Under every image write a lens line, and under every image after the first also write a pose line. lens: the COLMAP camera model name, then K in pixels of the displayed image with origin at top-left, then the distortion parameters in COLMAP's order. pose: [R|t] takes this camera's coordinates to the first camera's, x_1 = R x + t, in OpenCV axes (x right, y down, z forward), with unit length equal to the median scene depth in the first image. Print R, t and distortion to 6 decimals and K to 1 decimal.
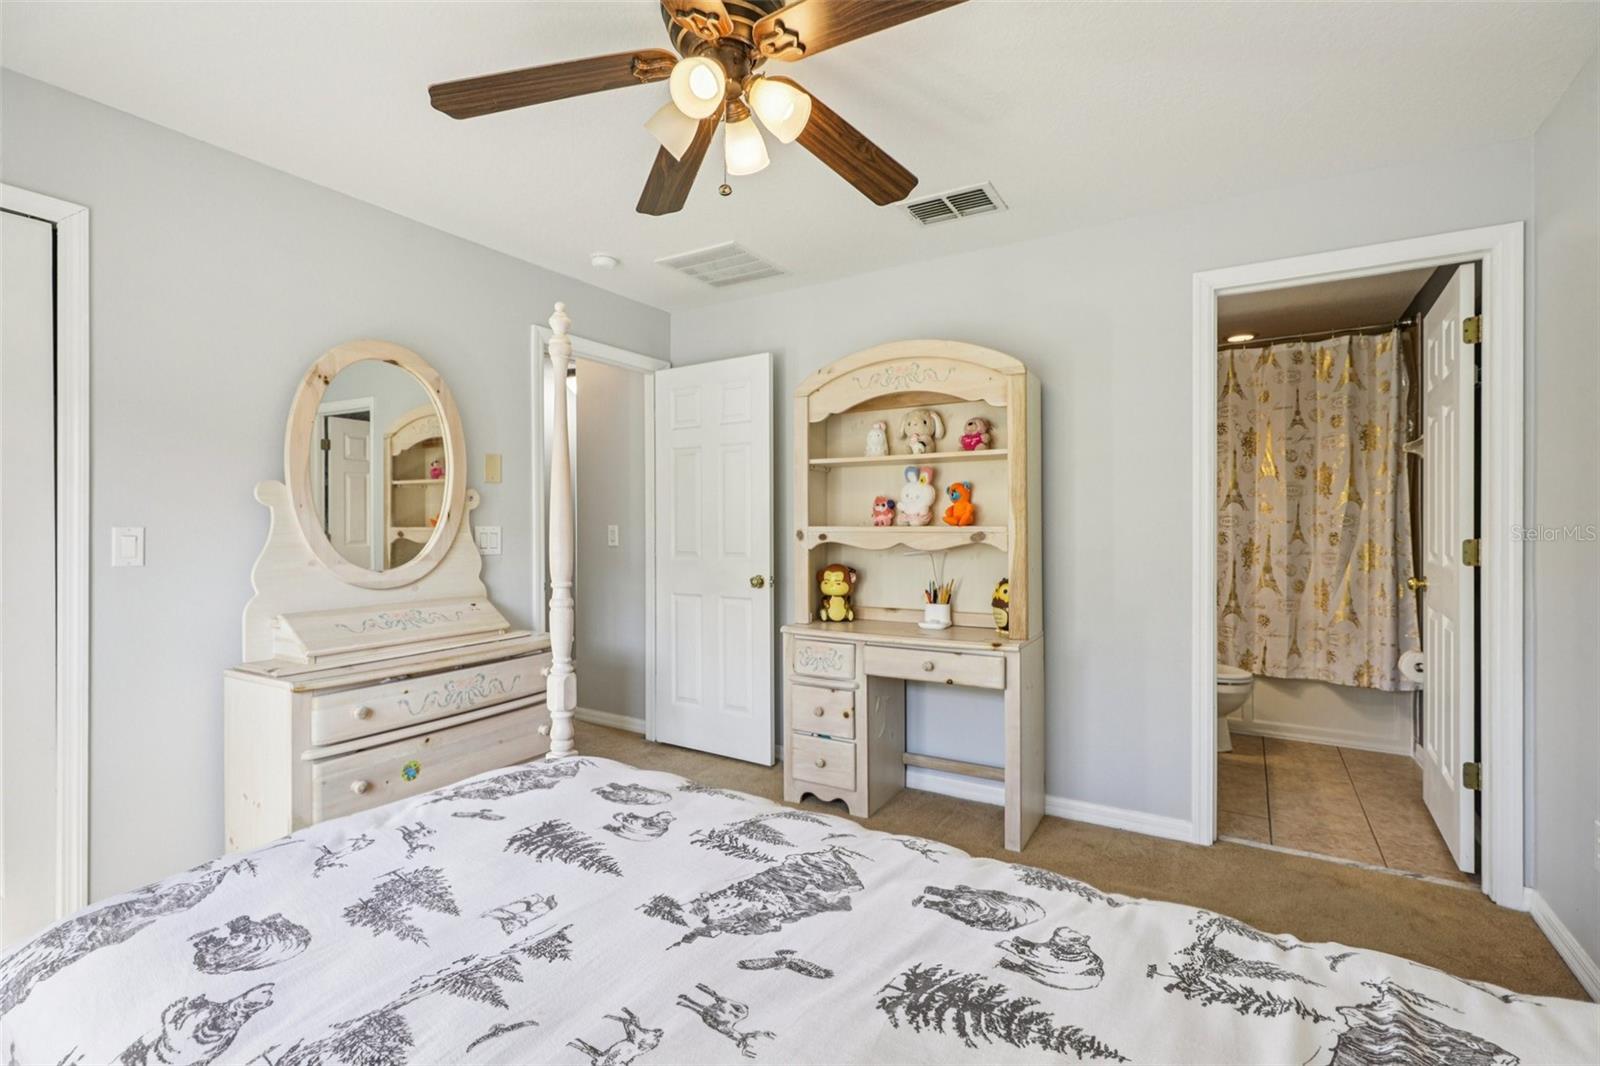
lens RADIAL K [[713.2, 0, 796.2], [0, 713.2, 527.7], [0, 0, 1]] dist [-0.000791, -0.000184]
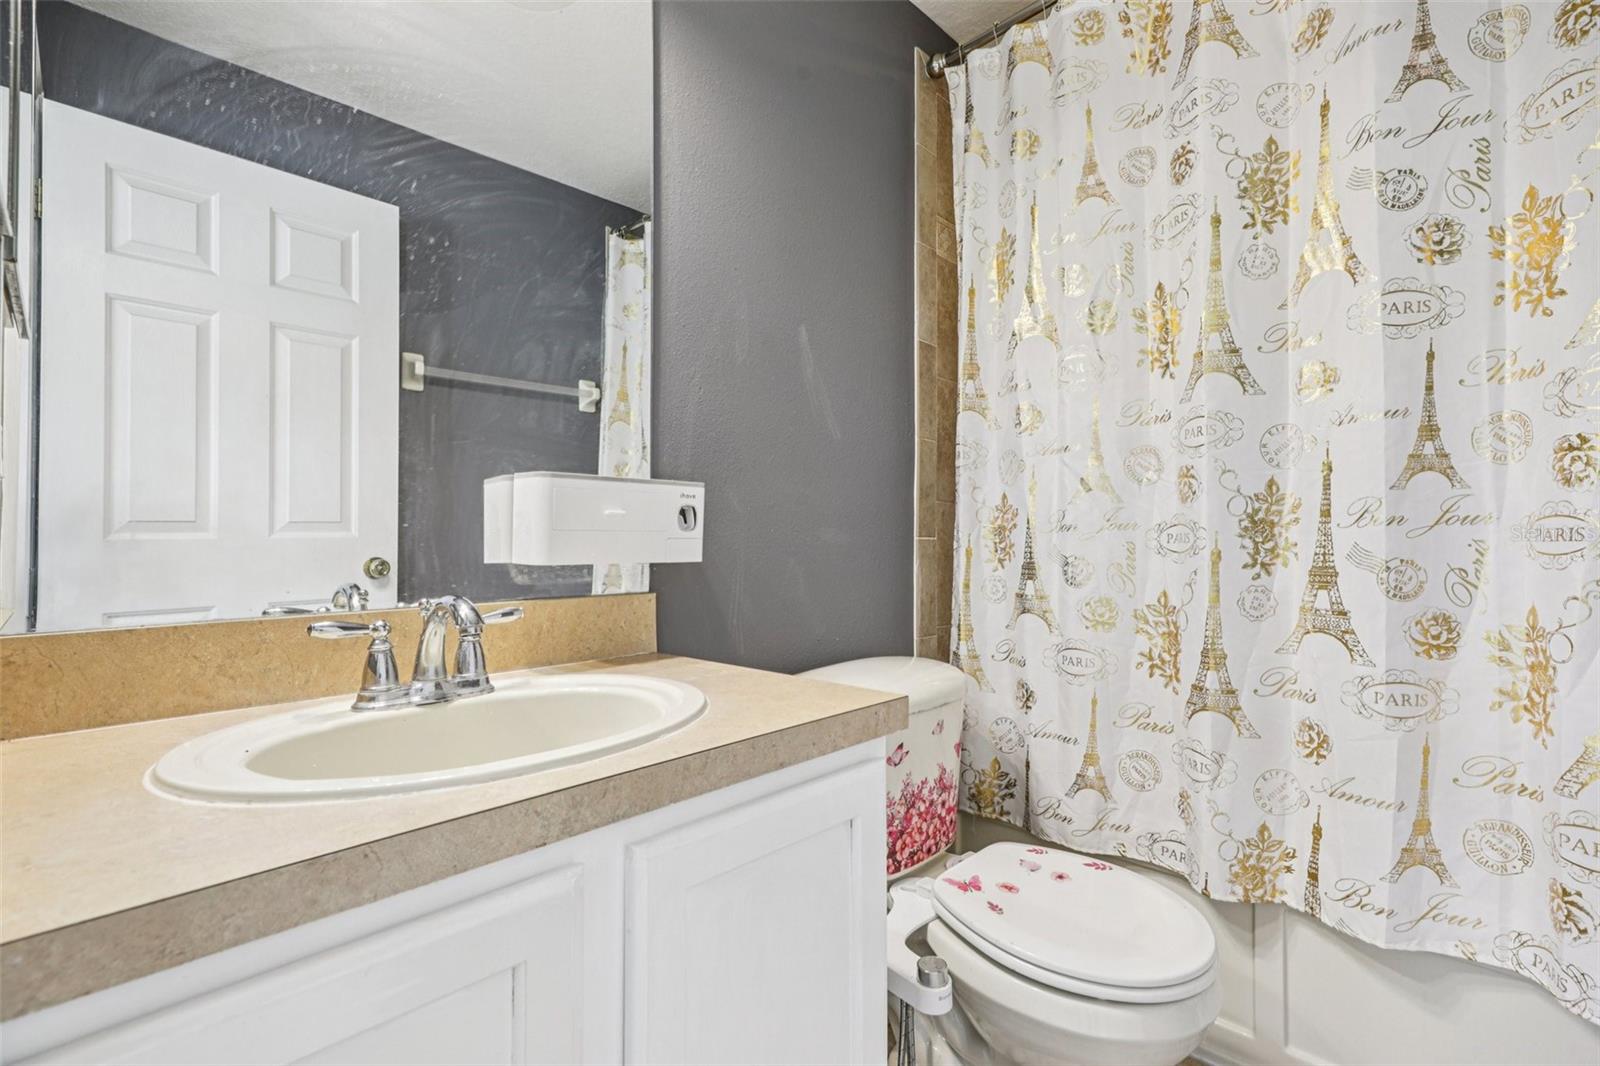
lens RADIAL K [[713.2, 0, 801.2], [0, 713.2, 539.1], [0, 0, 1]] dist [-0.000791, -0.000184]
pose [[0.973993, -0.004153, -0.226541, 0.518250], [0.001913, 0.999947, -0.010107, 0.045642], [0.226571, 0.009411, 0.973949, 0.657132]]
